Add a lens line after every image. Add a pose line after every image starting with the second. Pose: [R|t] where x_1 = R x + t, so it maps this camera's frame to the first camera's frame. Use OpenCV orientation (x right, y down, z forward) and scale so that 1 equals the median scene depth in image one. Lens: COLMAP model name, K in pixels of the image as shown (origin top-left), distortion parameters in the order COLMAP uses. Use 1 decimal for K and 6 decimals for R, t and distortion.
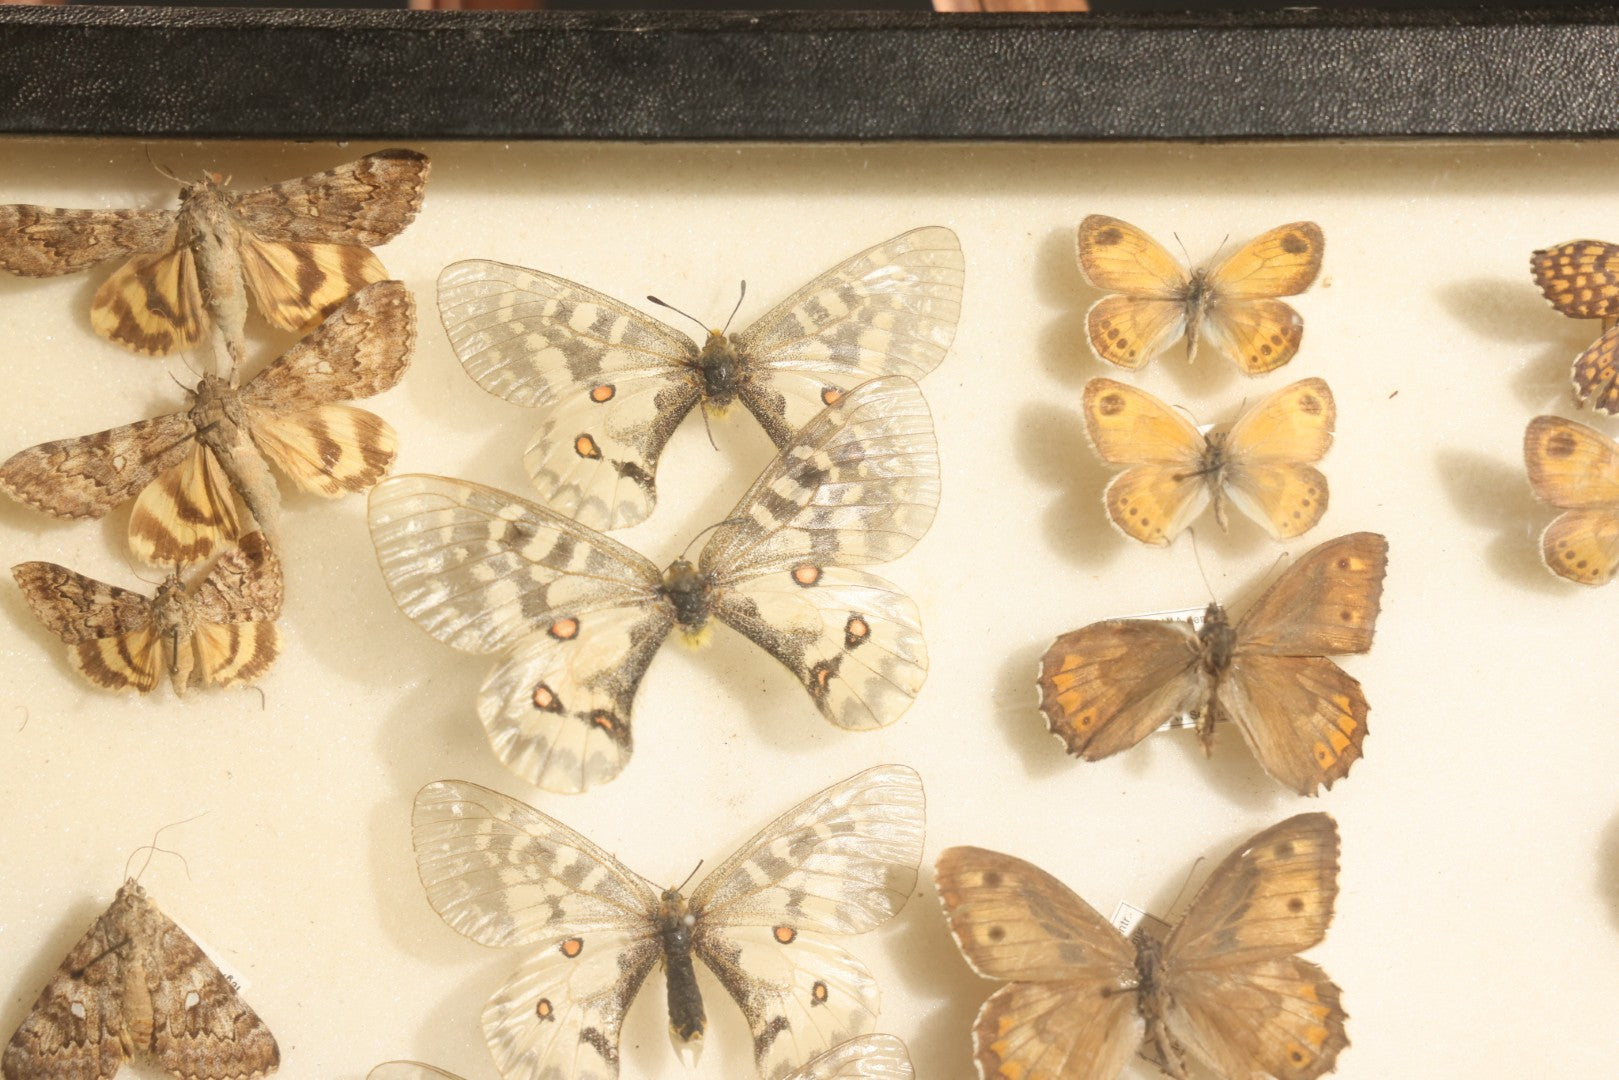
lens RADIAL K [[4537.5, 0, 813.5], [0, 4537.5, 530.5], [0, 0, 1]] dist [0.496953, -0.443749]
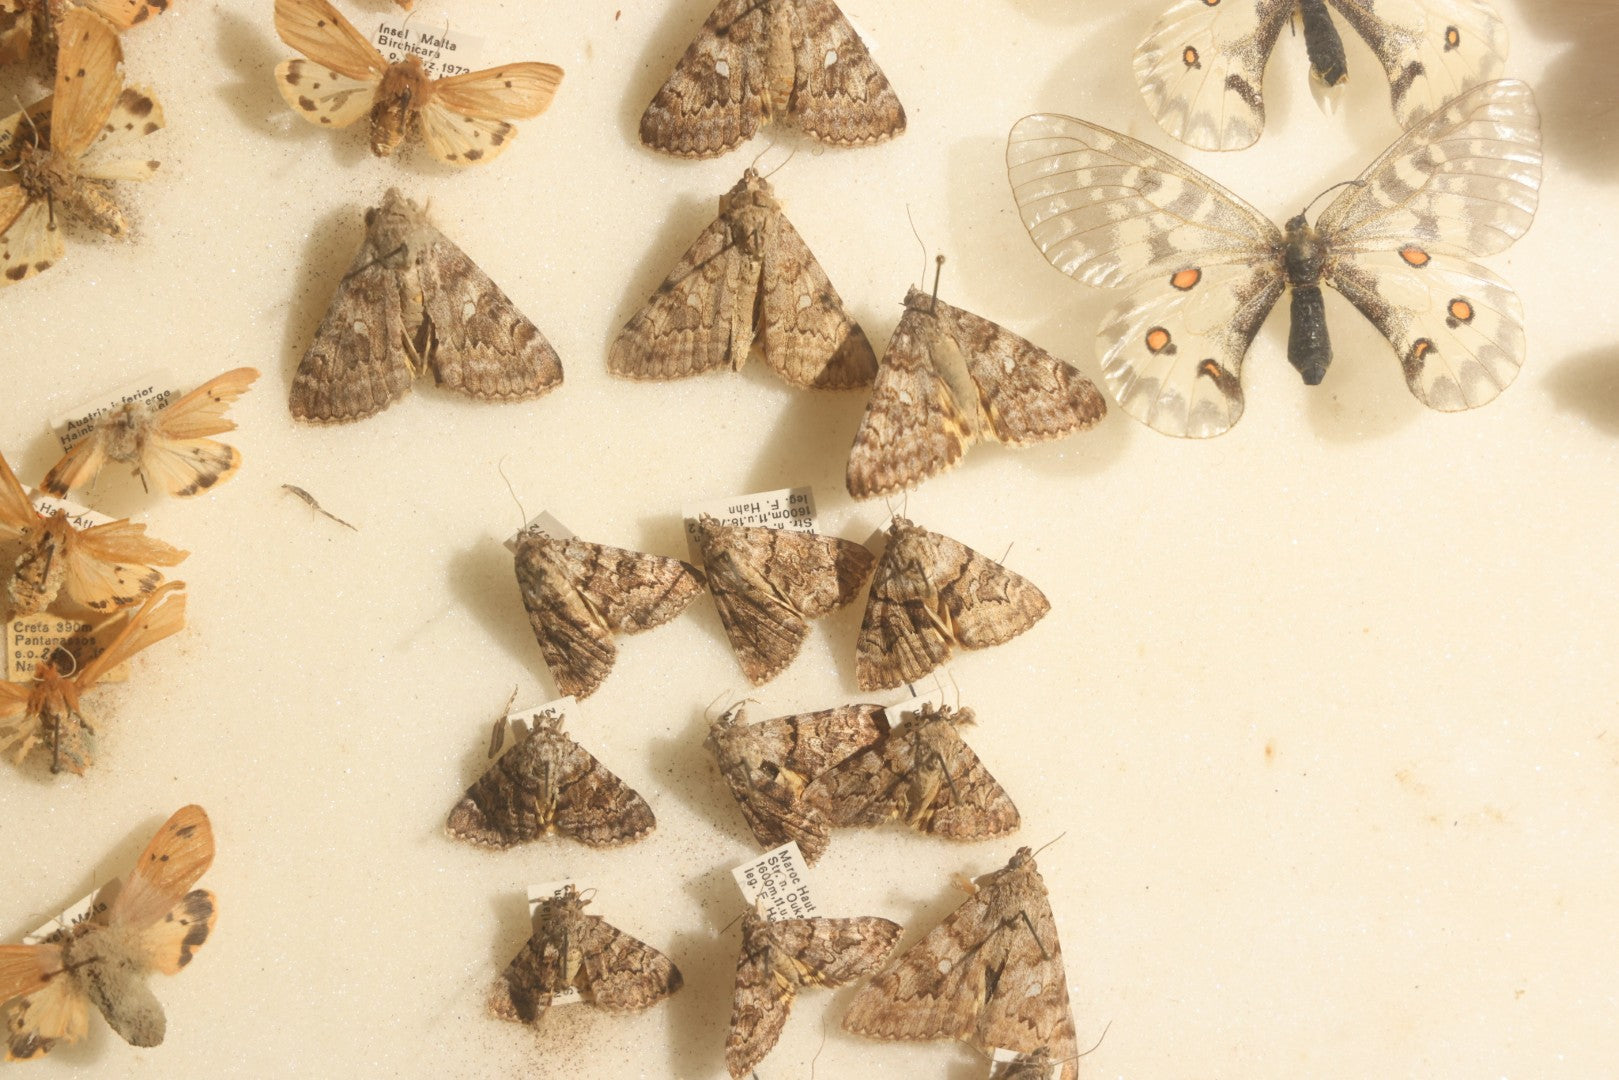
lens RADIAL K [[4539.4, 0, 834.9], [0, 4539.4, 525.9], [0, 0, 1]] dist [0.495814, -0.226240]
pose [[0.996935, -0.030010, 0.072245, -0.208923], [0.020754, 0.991861, 0.125623, 0.078181], [-0.075427, -0.123738, 0.989444, 0.004074]]
